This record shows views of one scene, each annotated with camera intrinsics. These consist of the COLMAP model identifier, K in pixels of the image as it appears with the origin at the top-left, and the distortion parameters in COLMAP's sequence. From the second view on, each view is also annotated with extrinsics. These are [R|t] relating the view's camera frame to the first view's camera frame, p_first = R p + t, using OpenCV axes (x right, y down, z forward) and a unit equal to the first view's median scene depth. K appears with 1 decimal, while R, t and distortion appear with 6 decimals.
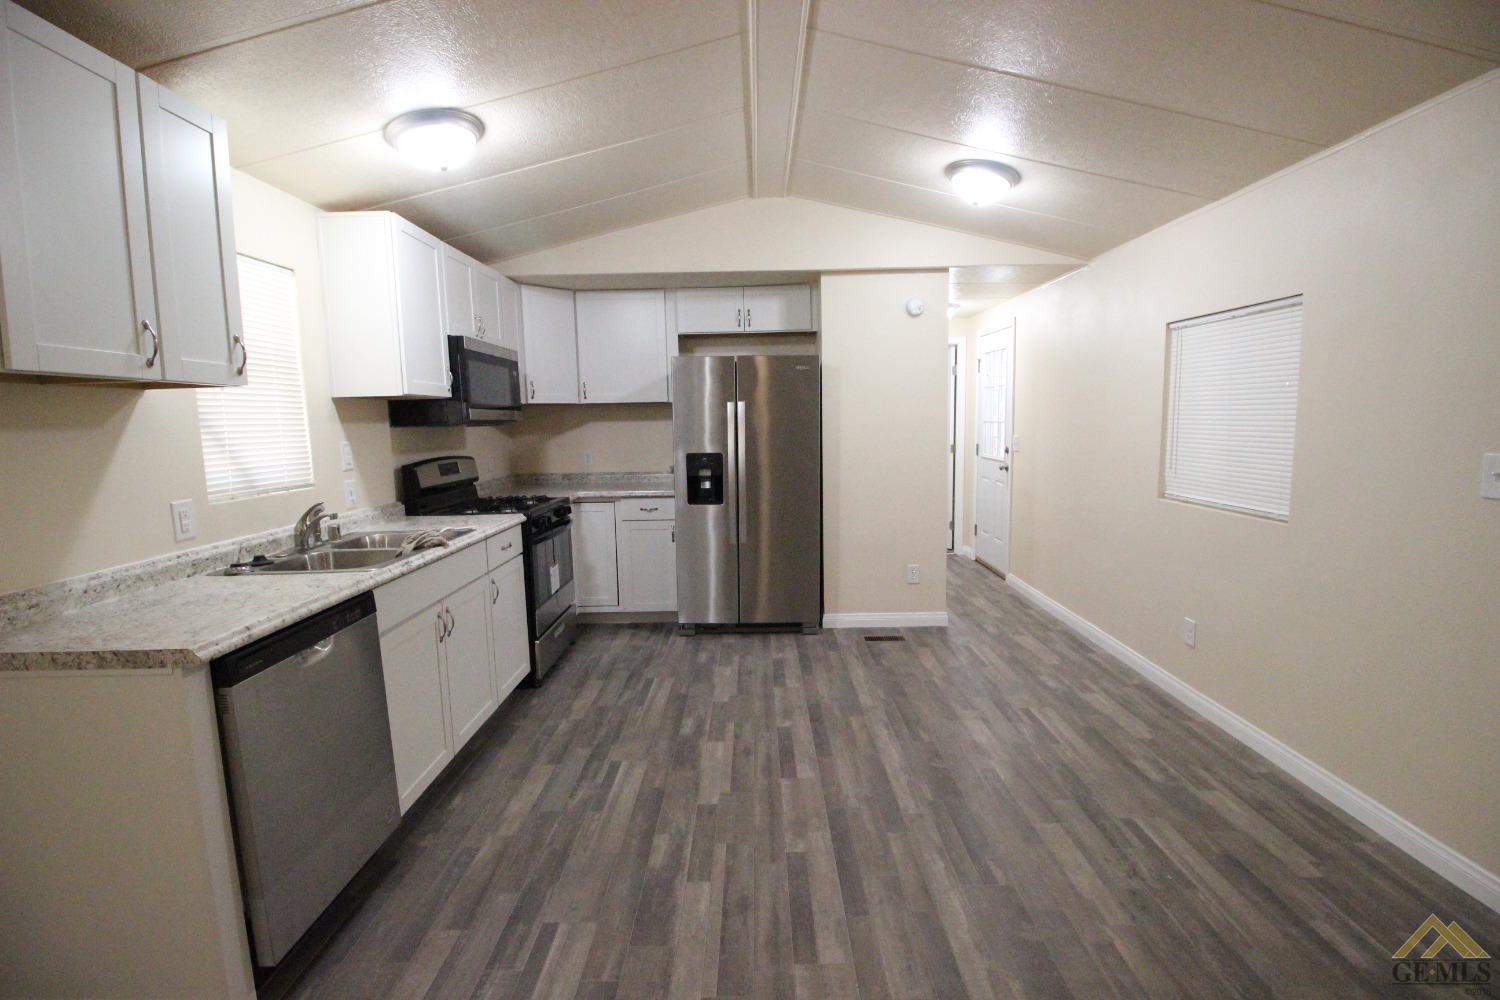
lens RADIAL K [[691.5, 0, 755.1], [0, 691.5, 499.6], [0, 0, 1]] dist [-0.003256, -0.010656]
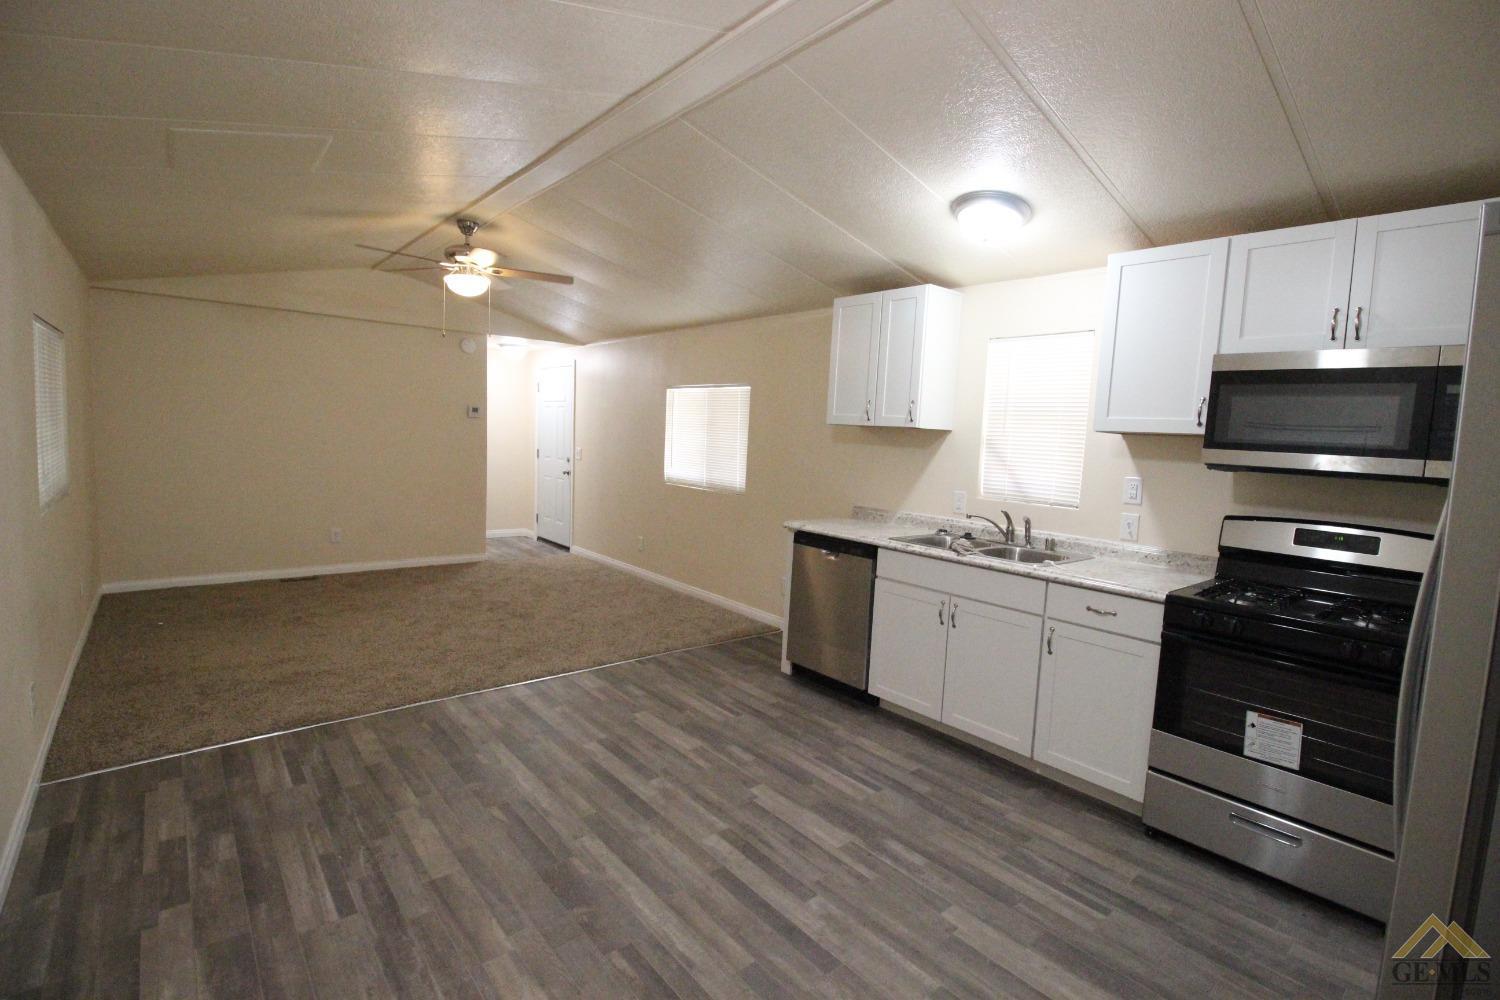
lens RADIAL K [[691.5, 0, 753.2], [0, 691.5, 497.2], [0, 0, 1]] dist [-0.003256, -0.010656]
pose [[-0.762537, 0.045617, -0.645335, 0.482458], [-0.105082, 0.975531, 0.193125, -0.180008], [0.638354, 0.215077, -0.739085, 1.300311]]
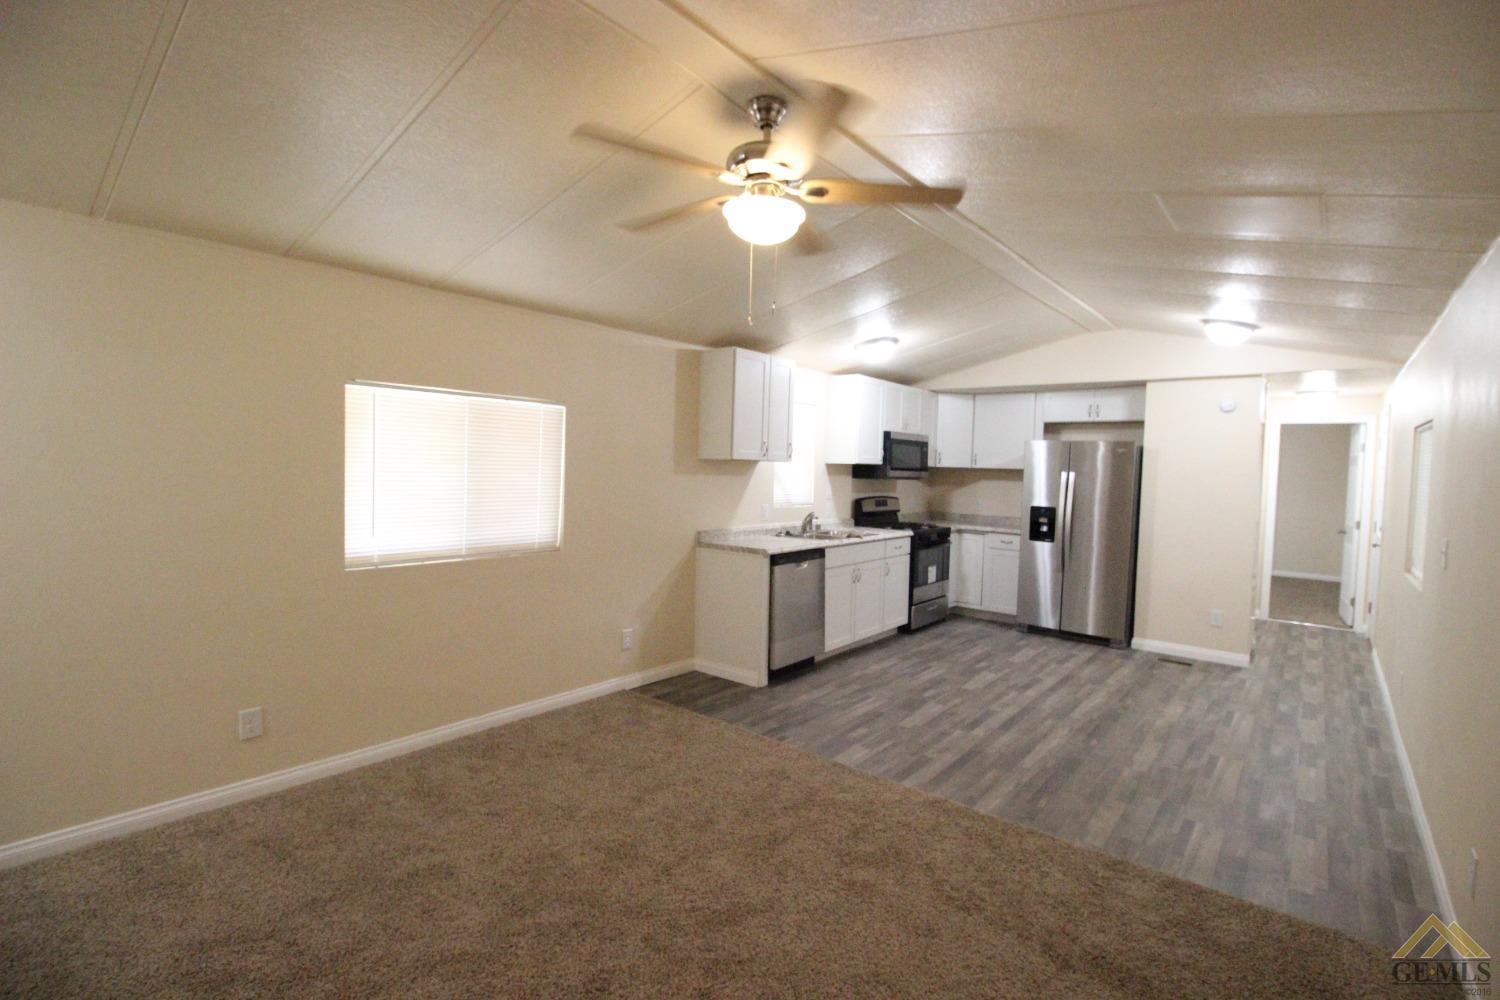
lens RADIAL K [[691.5, 0, 757.2], [0, 691.5, 494.2], [0, 0, 1]] dist [-0.003256, -0.010656]
pose [[0.774244, 0.067591, -0.629267, 0.480214], [-0.115349, 0.992698, -0.035296, 0.036242], [0.622286, 0.099913, 0.776387, -0.647842]]
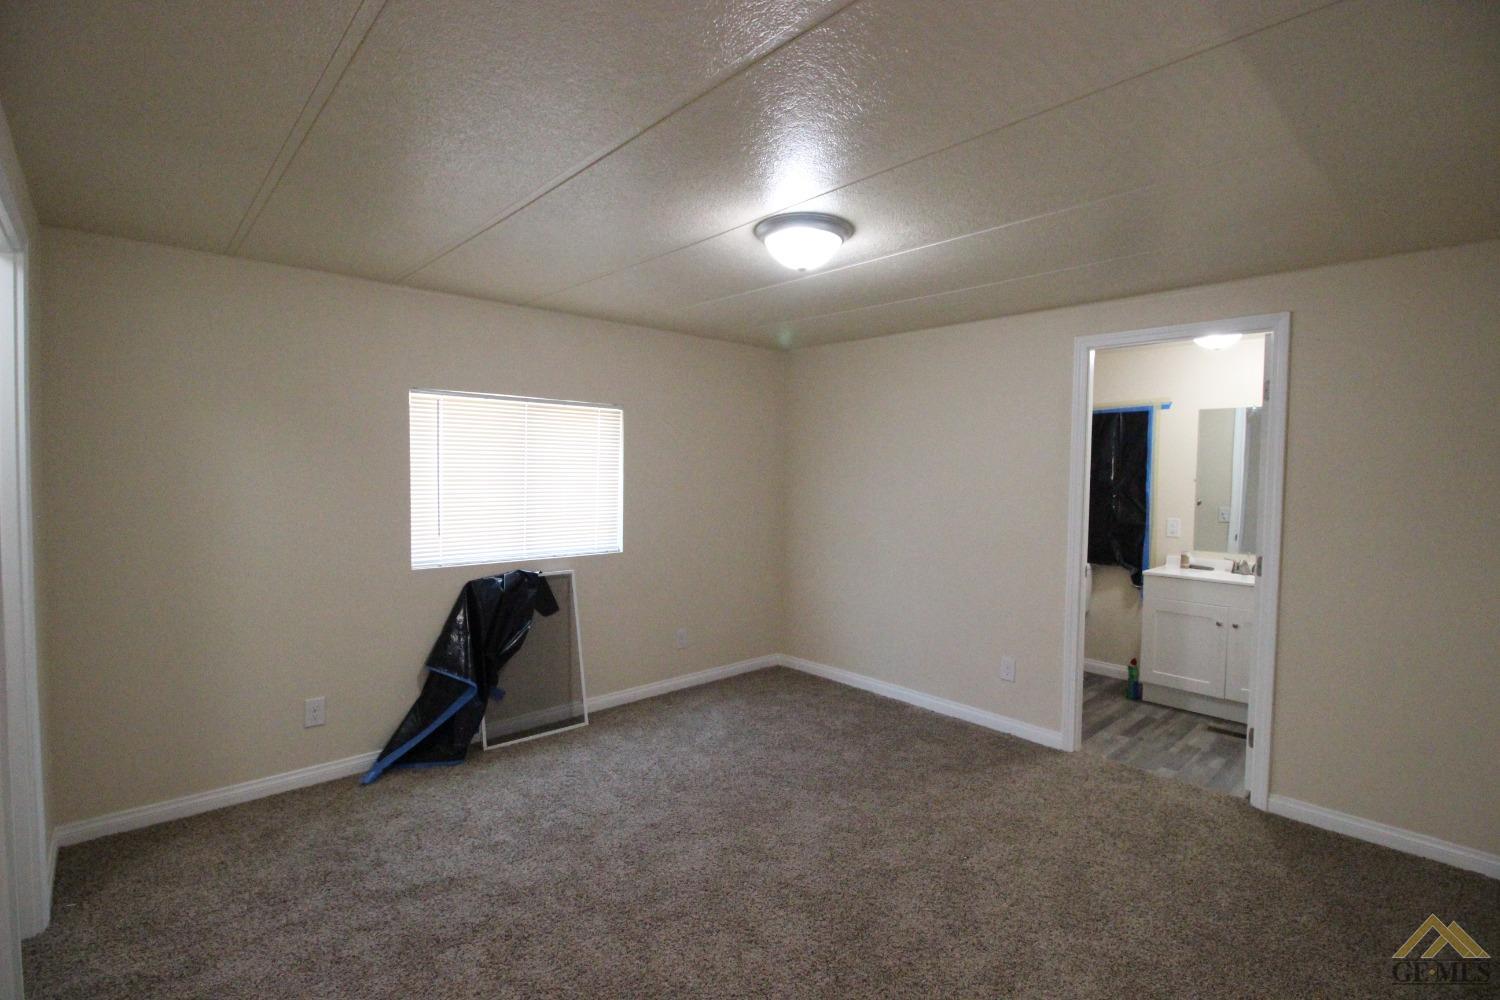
lens RADIAL K [[691.5, 0, 752.8], [0, 691.5, 500.1], [0, 0, 1]] dist [-0.003256, -0.010656]
pose [[-0.678209, -0.018204, 0.734643, -0.377249], [0.088961, 0.990307, 0.106666, -0.259988], [-0.729464, 0.137696, -0.670016, 2.102721]]
